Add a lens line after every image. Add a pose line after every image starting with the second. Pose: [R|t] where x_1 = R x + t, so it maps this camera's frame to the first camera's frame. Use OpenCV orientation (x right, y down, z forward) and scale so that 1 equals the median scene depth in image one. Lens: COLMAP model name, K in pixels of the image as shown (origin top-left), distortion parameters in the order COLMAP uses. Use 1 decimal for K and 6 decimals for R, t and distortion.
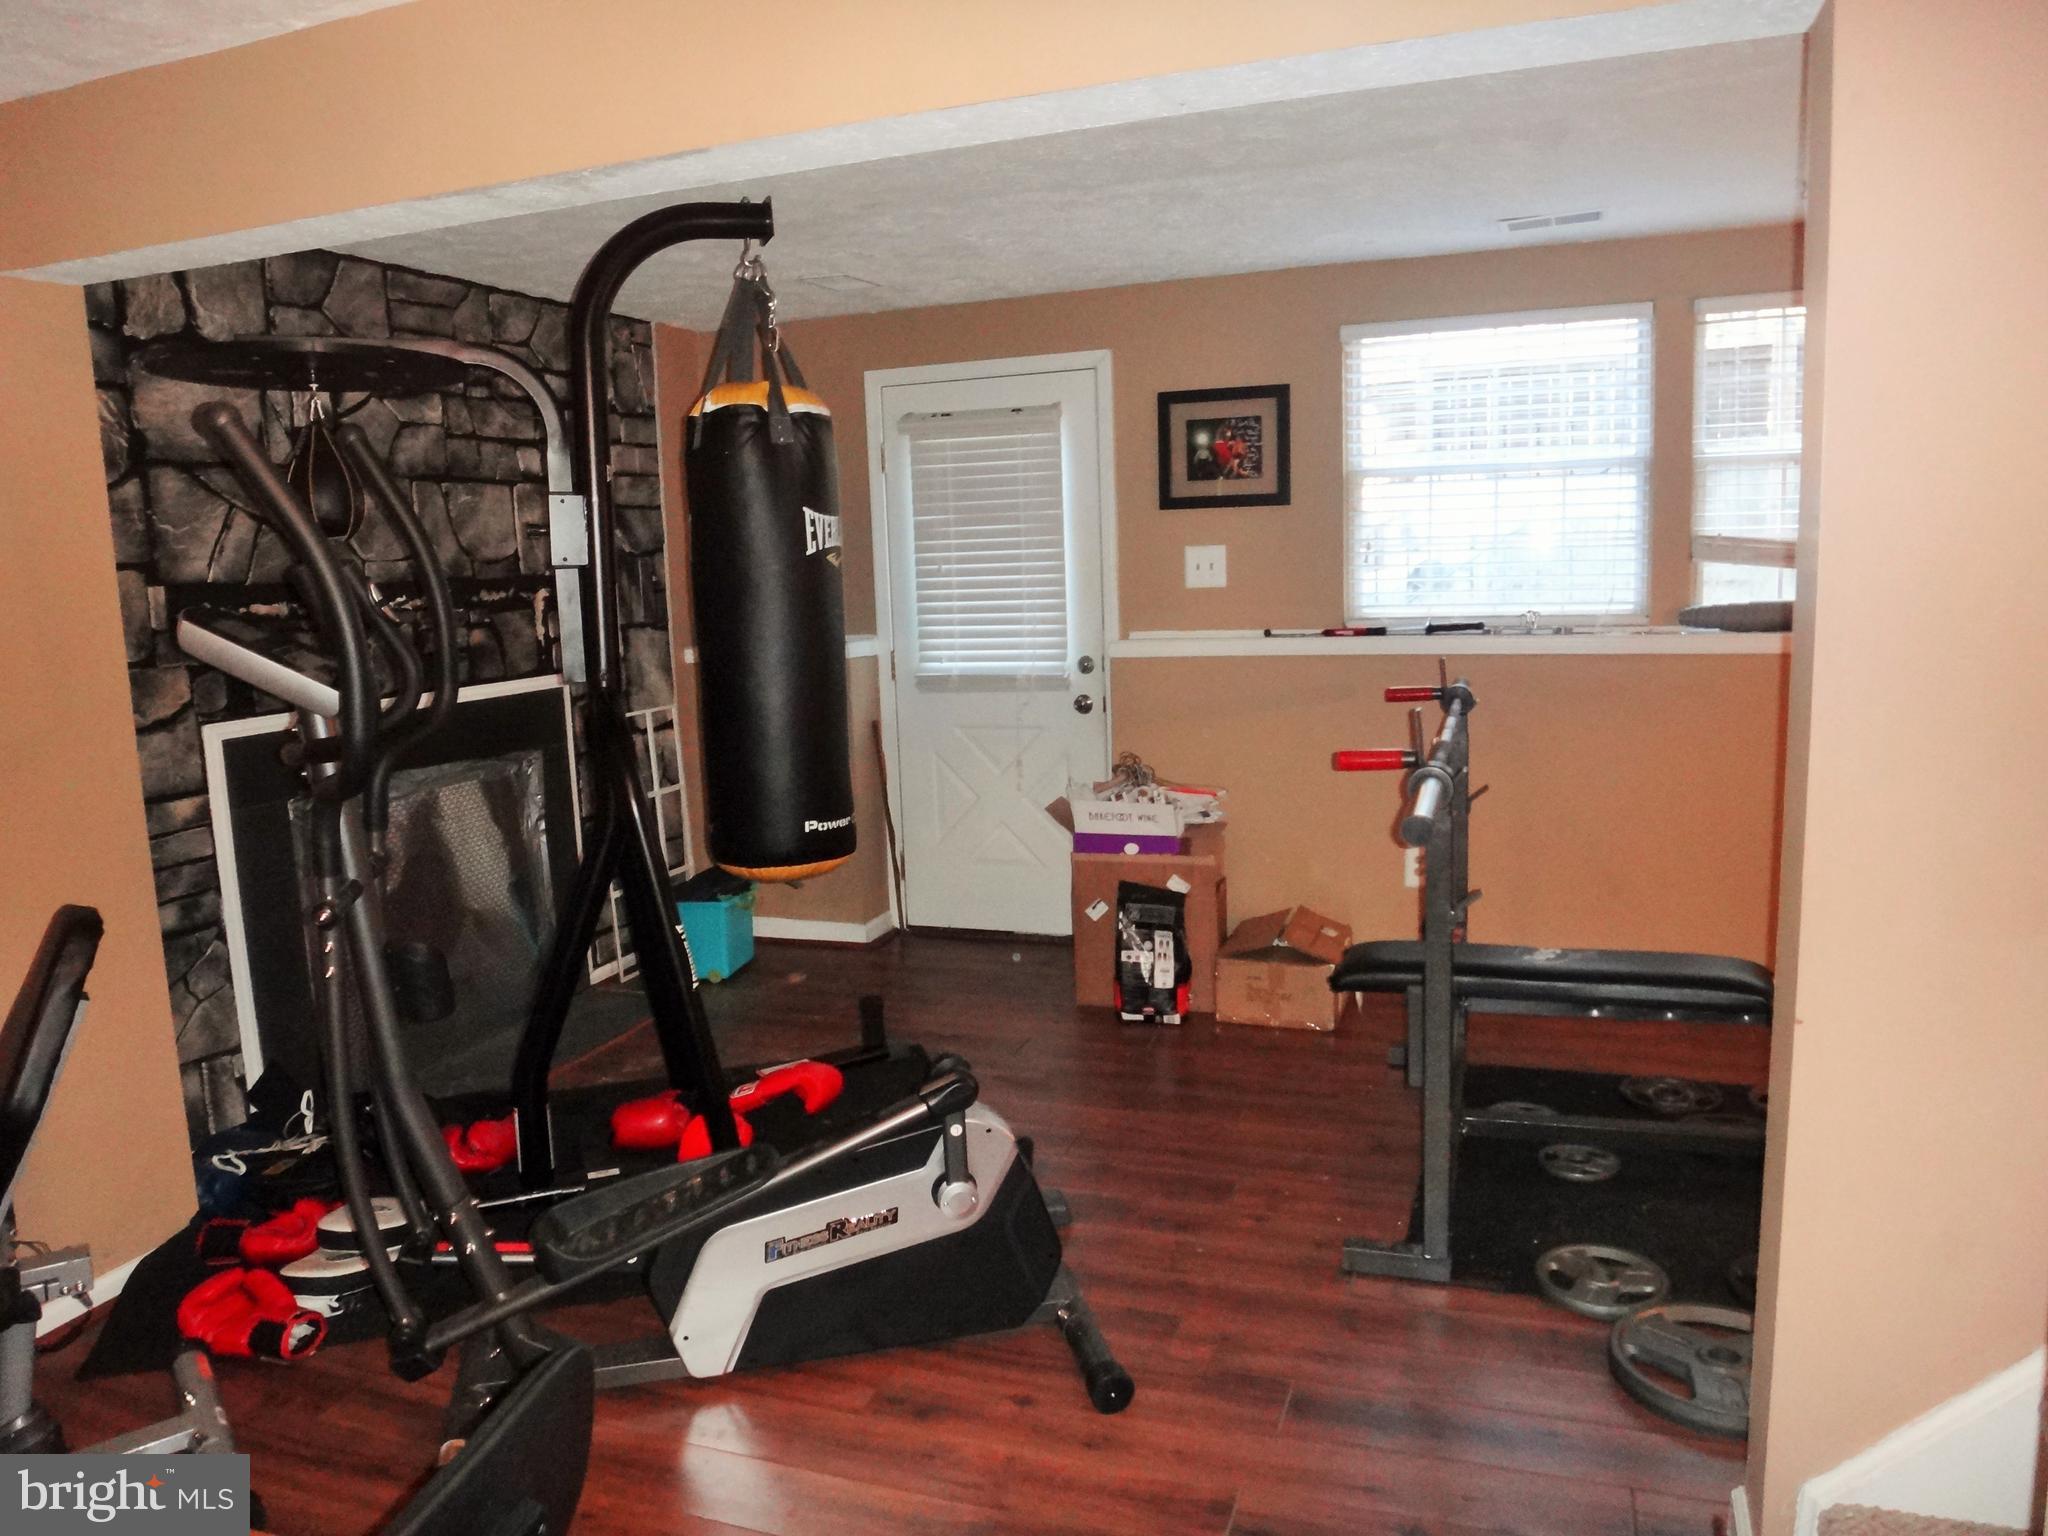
lens RADIAL K [[1418.2, 0, 1024.0], [0, 1418.2, 768.0], [0, 0, 1]] dist [-0.048977, 0.000329]
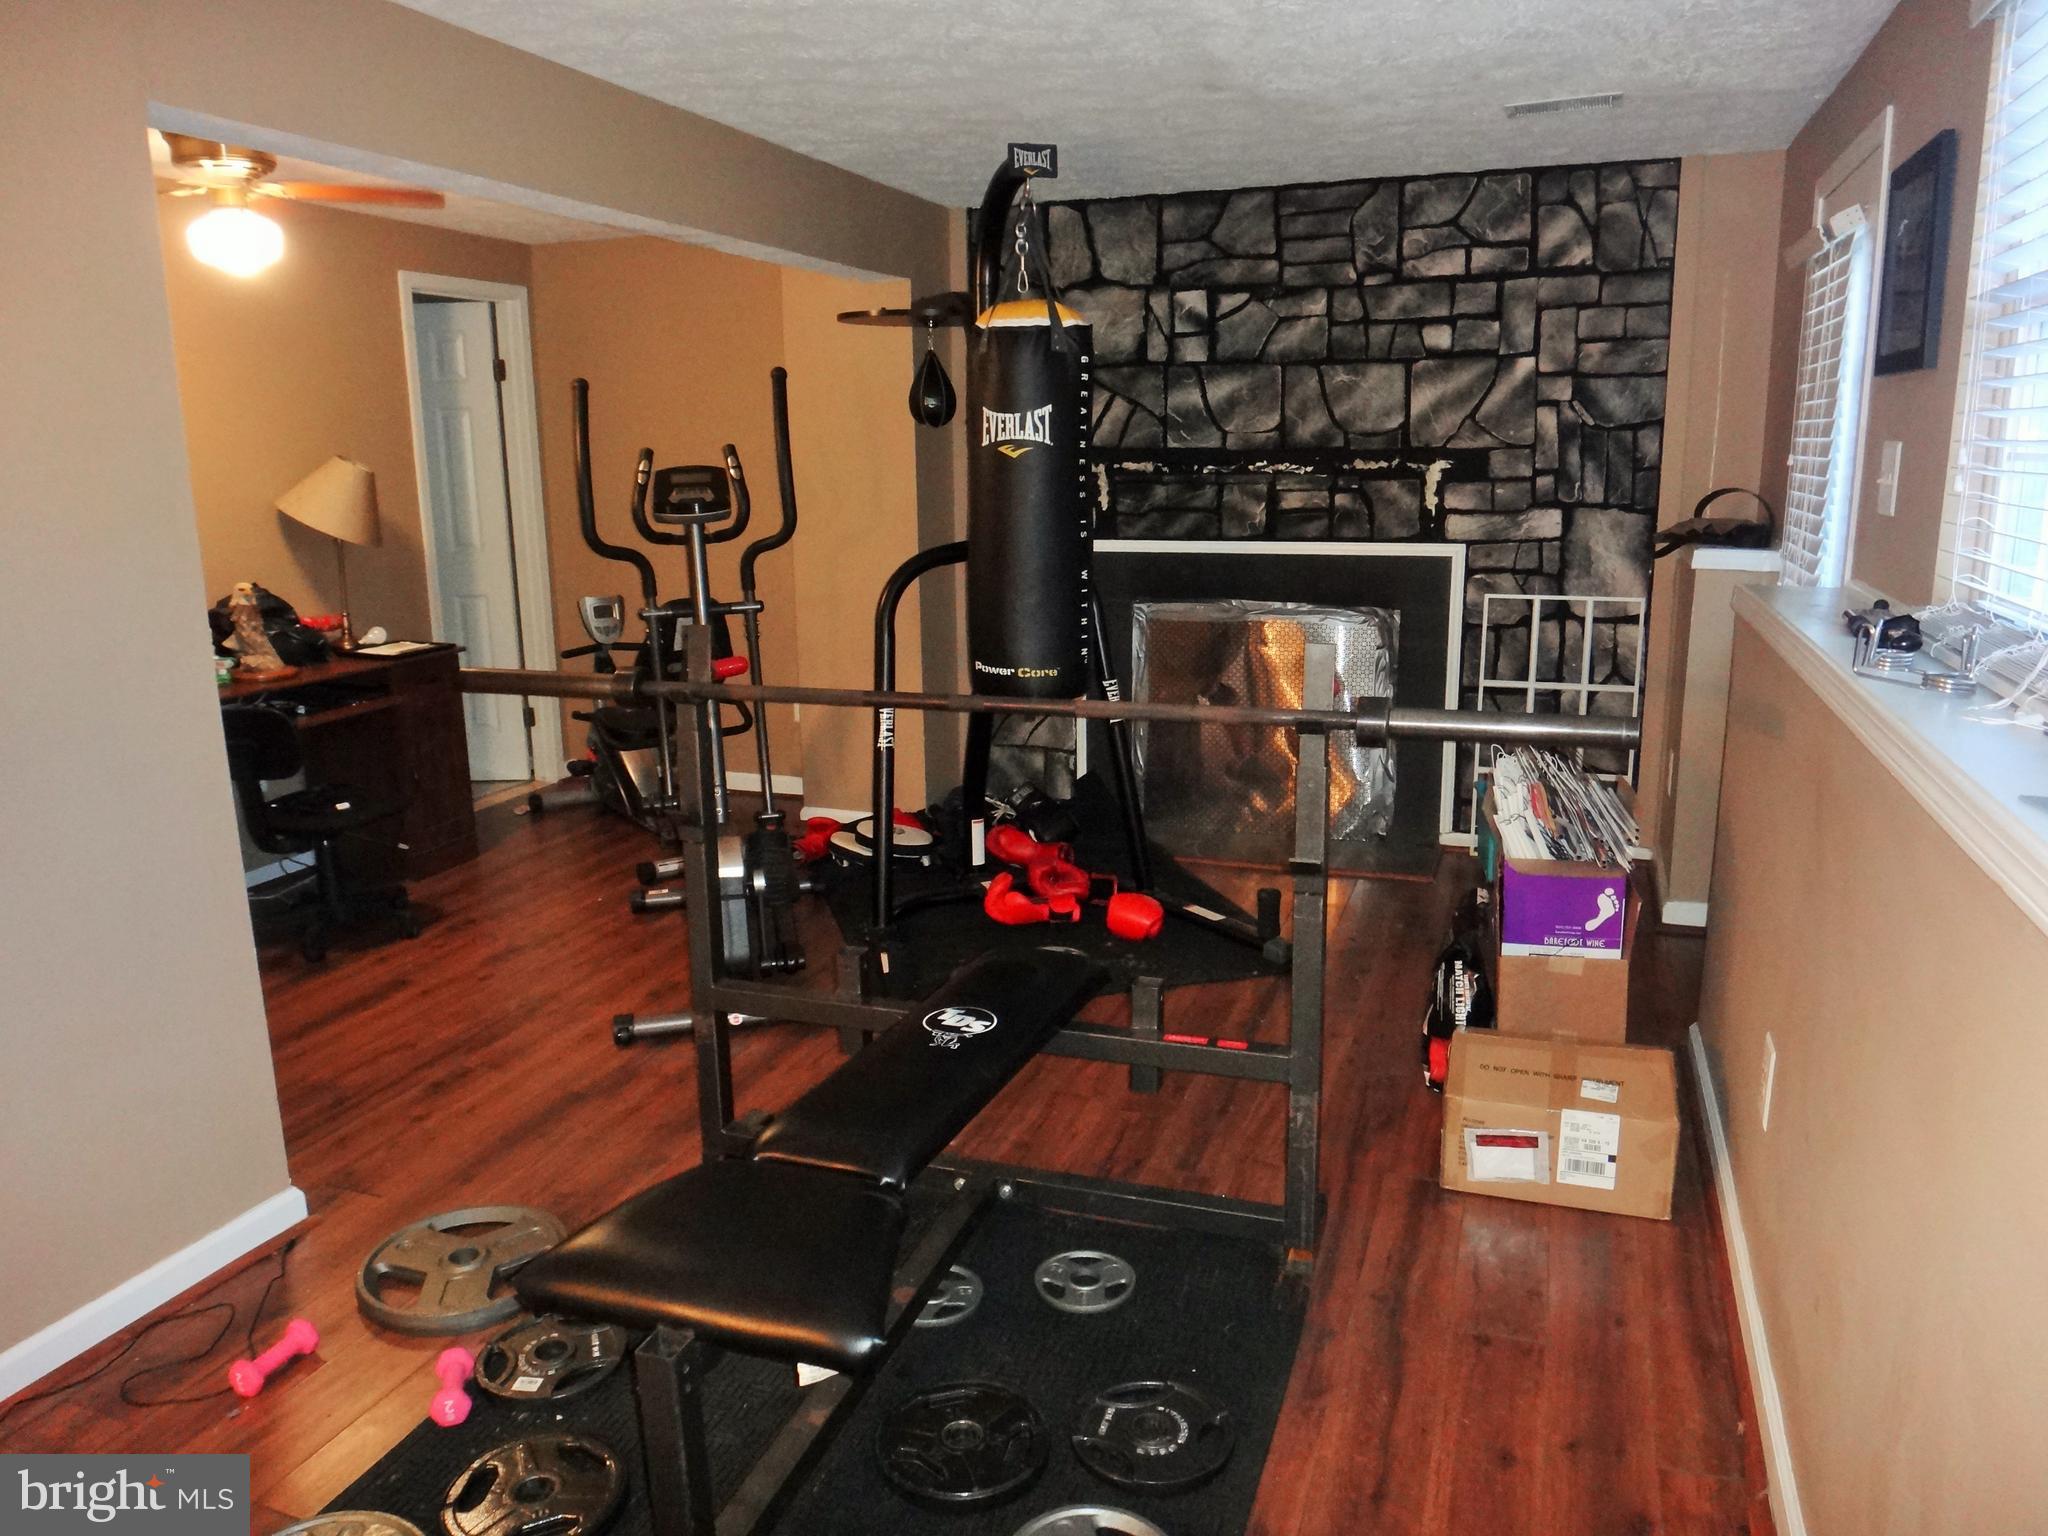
lens RADIAL K [[1433.6, 0, 1023.7], [0, 1433.6, 753.6], [0, 0, 1]] dist [-0.035494, -0.003942]
pose [[-0.008524, 0.244683, -0.969566, 0.781450], [-0.134356, 0.960529, 0.243583, -0.140718], [0.990896, 0.132344, 0.024687, 0.725063]]
